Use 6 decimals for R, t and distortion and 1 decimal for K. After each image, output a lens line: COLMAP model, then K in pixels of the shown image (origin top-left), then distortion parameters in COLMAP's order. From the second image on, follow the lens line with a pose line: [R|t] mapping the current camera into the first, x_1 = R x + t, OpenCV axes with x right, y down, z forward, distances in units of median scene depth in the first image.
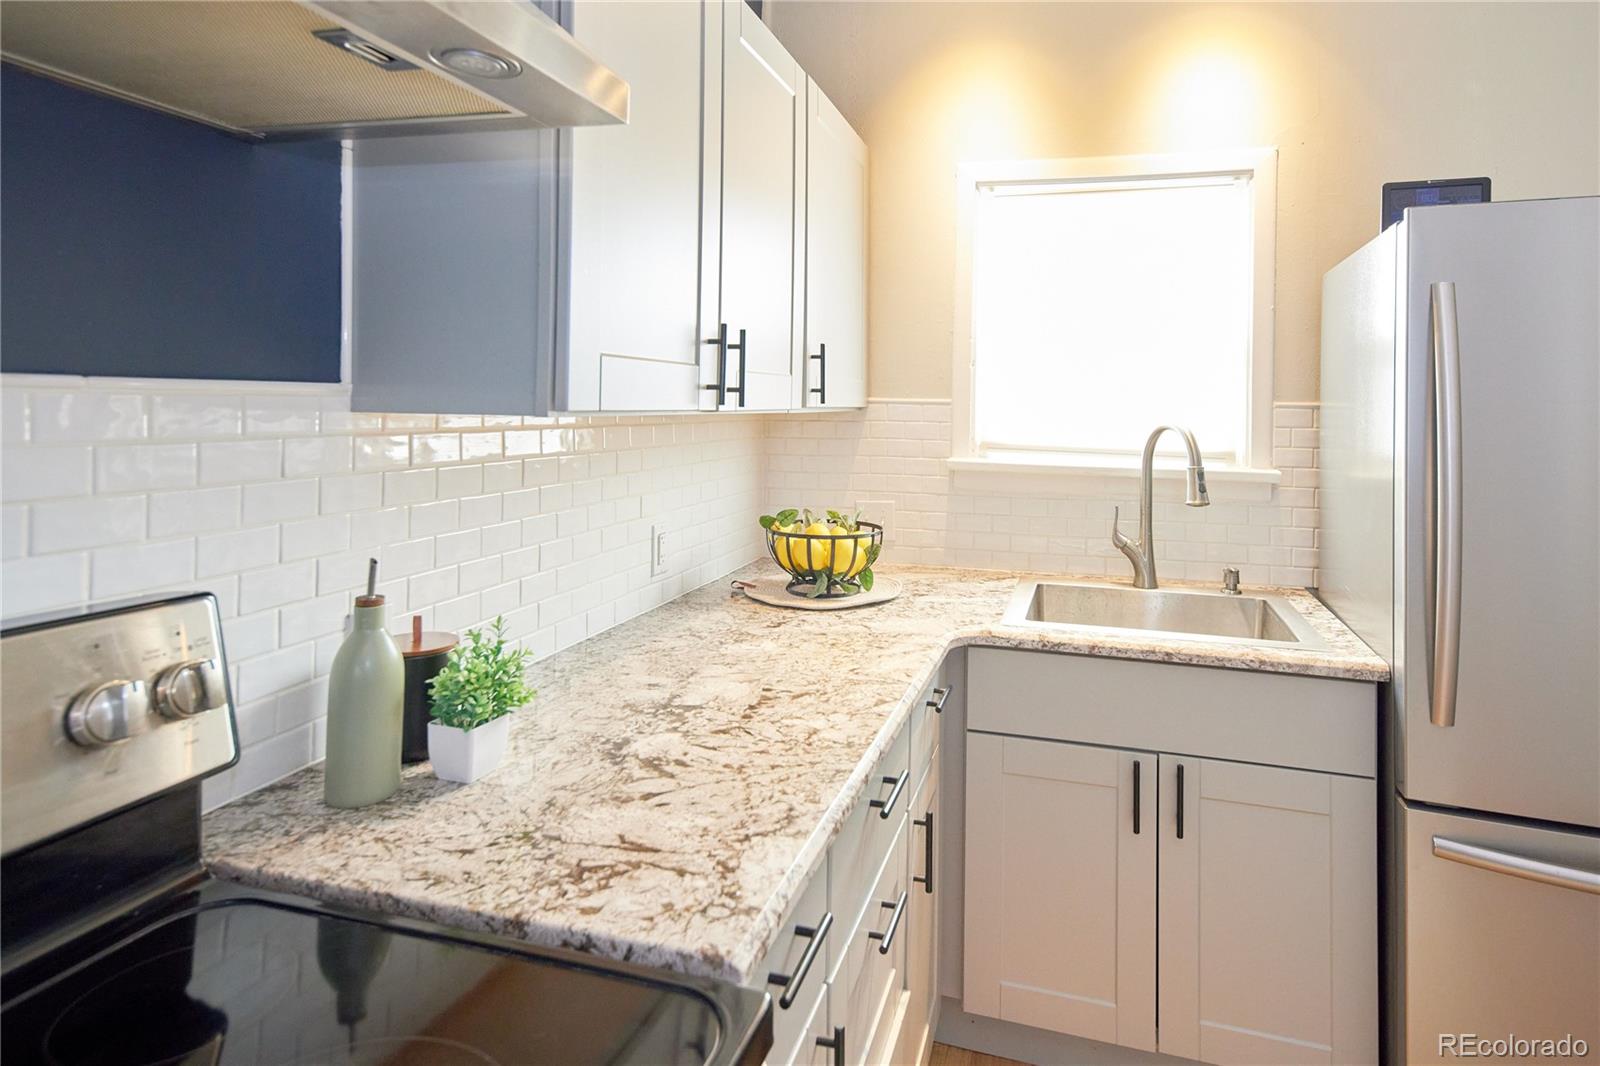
lens RADIAL K [[865.3, 0, 852.1], [0, 865.3, 396.5], [0, 0, 1]] dist [0.034228, -0.000261]
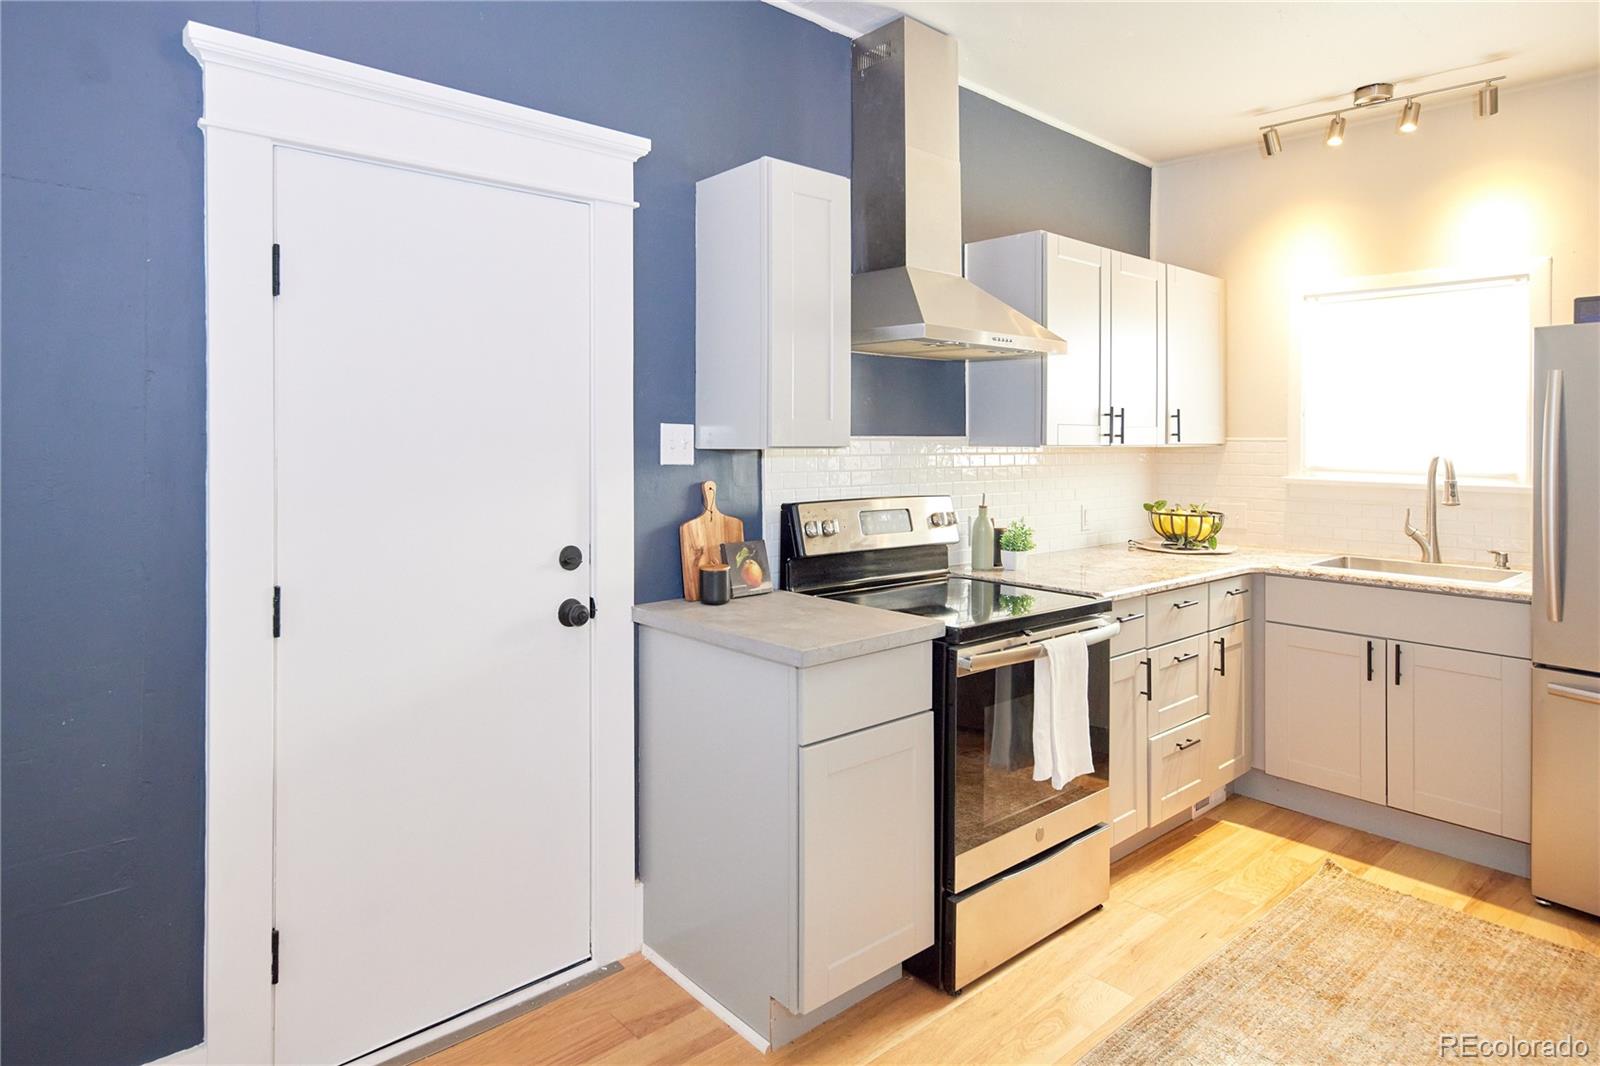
lens RADIAL K [[906.2, 0, 716.2], [0, 906.2, 437.7], [0, 0, 1]] dist [0.017314, -0.004786]
pose [[0.814721, -0.009838, -0.579769, 0.290556], [0.011430, 0.999934, -0.000904, -0.009891], [0.579740, -0.005890, 0.814780, -1.153551]]
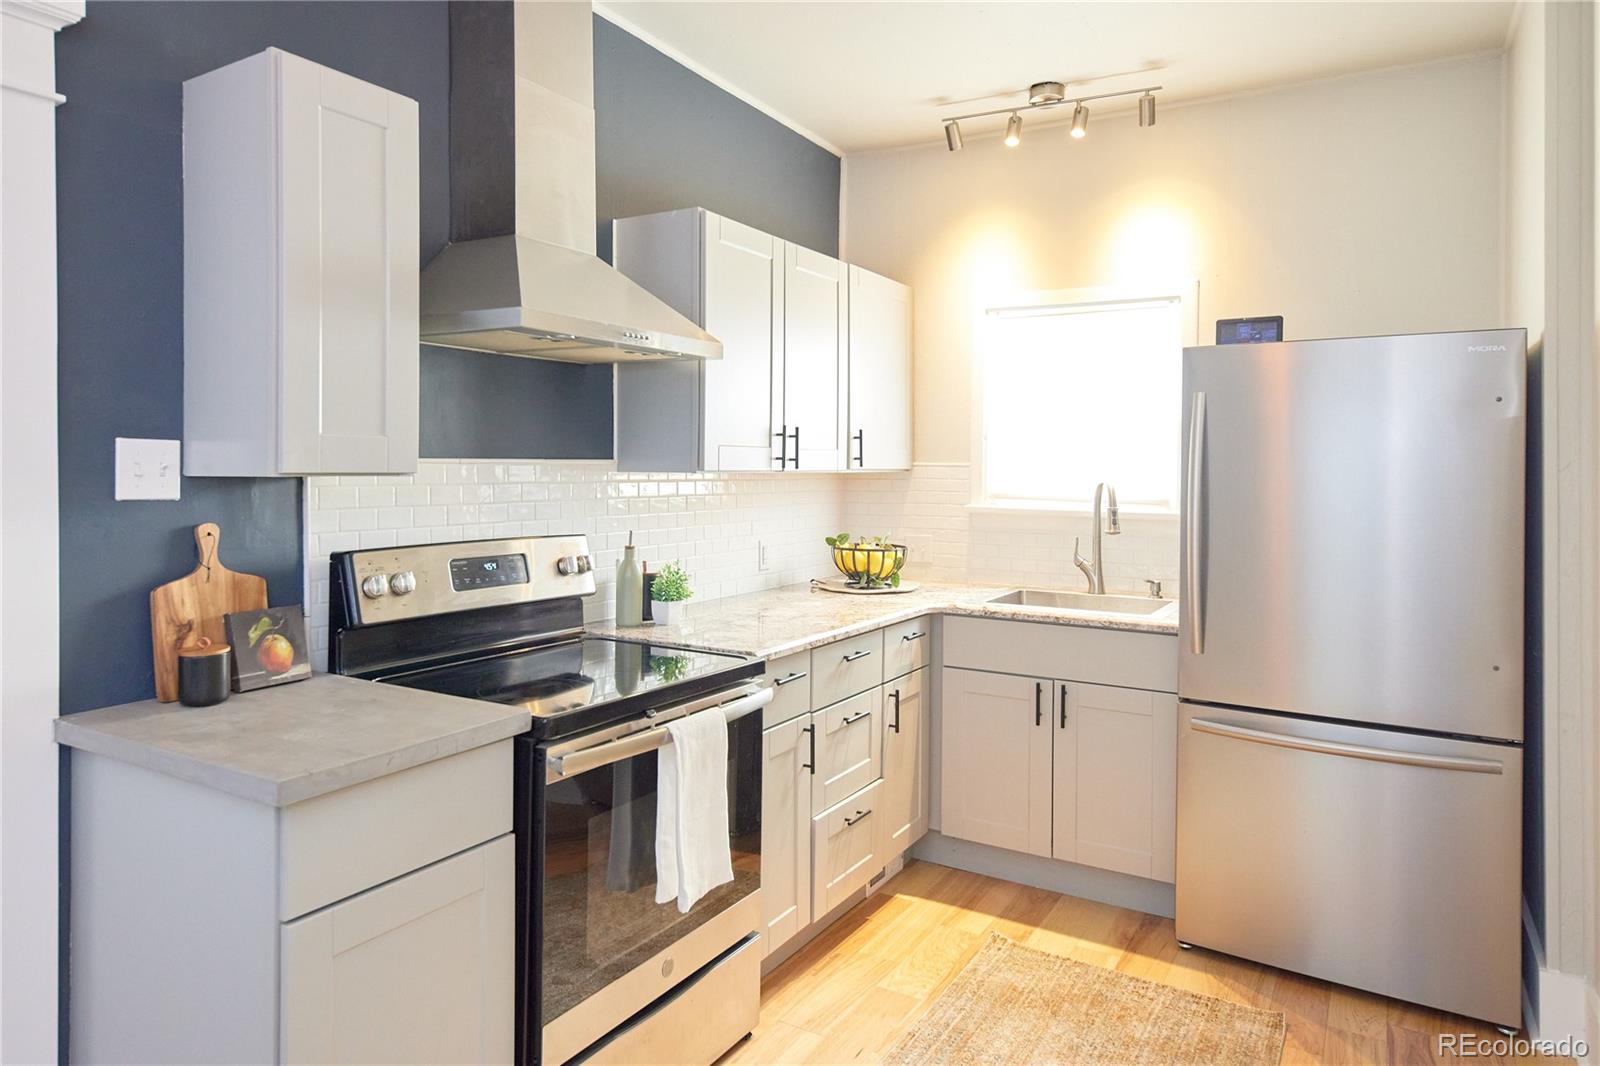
lens RADIAL K [[1014.2, 0, 756.5], [0, 1014.2, 471.6], [0, 0, 1]] dist [0.002786, 0.003230]
pose [[0.956770, -0.004634, -0.290807, 0.335983], [0.008255, 0.999903, 0.011225, -0.005717], [0.290727, -0.013140, 0.956716, -0.876747]]
